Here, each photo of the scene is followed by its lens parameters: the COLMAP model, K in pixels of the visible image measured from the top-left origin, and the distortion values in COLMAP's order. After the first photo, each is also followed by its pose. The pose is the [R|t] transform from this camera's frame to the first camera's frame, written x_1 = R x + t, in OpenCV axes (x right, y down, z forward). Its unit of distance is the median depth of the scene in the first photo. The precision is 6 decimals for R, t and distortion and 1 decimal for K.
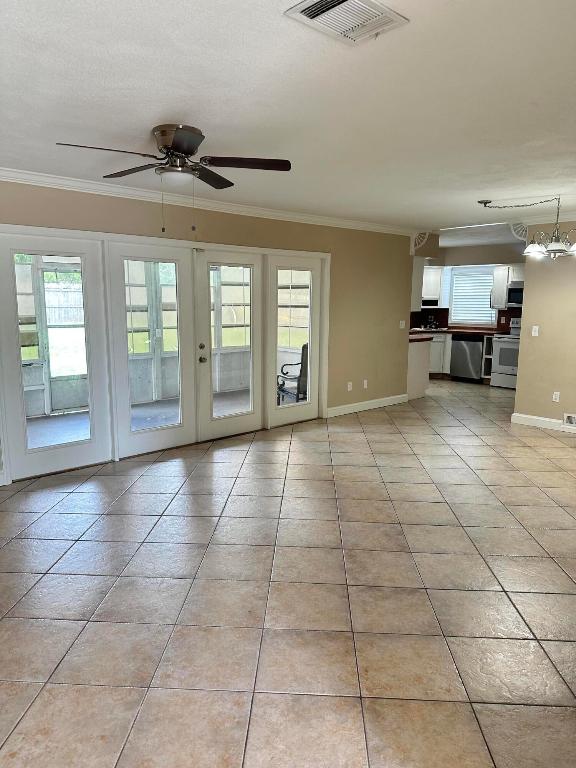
lens RADIAL K [[545.5, 0, 264.0], [0, 545.5, 385.1], [0, 0, 1]] dist [0.006335, 0.001135]
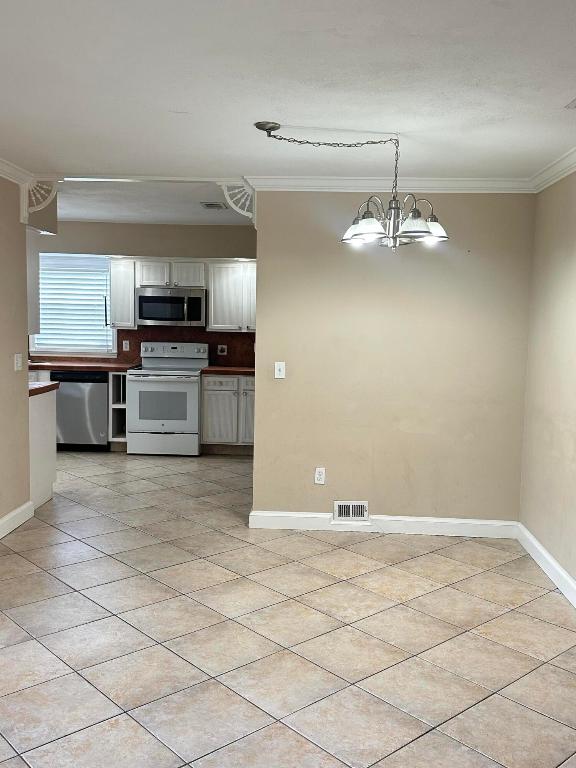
lens RADIAL K [[729.4, 0, 288.0], [0, 729.4, 384.0], [0, 0, 1]] dist [0.171911, -0.350505]
pose [[0.683401, -0.056308, 0.727868, -0.054023], [0.094328, 0.995474, -0.011556, -0.049730], [-0.723924, 0.076556, 0.685619, 0.301518]]
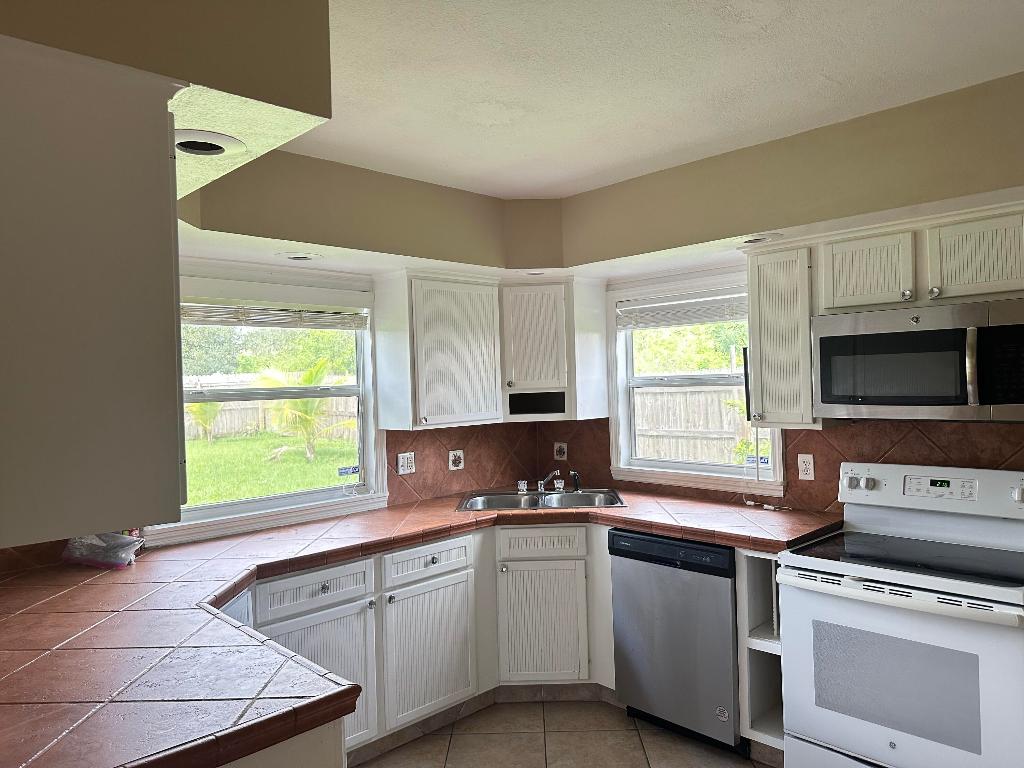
lens RADIAL K [[727.3, 0, 512.0], [0, 727.3, 384.0], [0, 0, 1]] dist [0.006335, 0.001135]
pose [[0.996731, -0.028548, 0.075574, 0.291120], [0.039590, 0.988057, -0.148915, -0.116610], [-0.070420, 0.151420, 0.985958, 0.703297]]
